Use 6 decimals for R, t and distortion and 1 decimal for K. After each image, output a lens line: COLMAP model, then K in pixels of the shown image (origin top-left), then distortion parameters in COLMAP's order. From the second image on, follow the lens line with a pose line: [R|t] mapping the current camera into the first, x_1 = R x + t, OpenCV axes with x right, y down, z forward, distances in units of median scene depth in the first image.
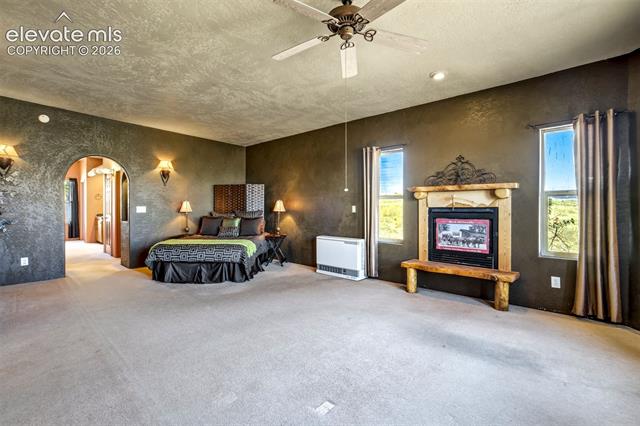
lens RADIAL K [[301.3, 0, 319.8], [0, 301.3, 211.1], [0, 0, 1]] dist [-0.012743, 0.012253]
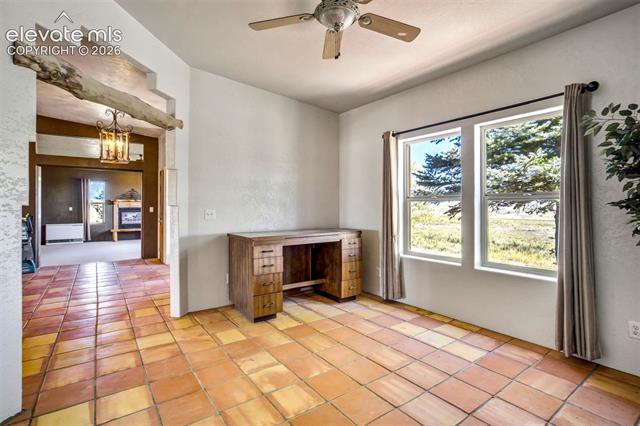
lens RADIAL K [[301.3, 0, 321.1], [0, 301.3, 208.6], [0, 0, 1]] dist [-0.012743, 0.012253]
pose [[0.202869, -0.008135, 0.979172, -1.737371], [0.011265, 0.999919, 0.005974, -0.000786], [-0.979141, 0.009819, 0.202944, -1.147015]]
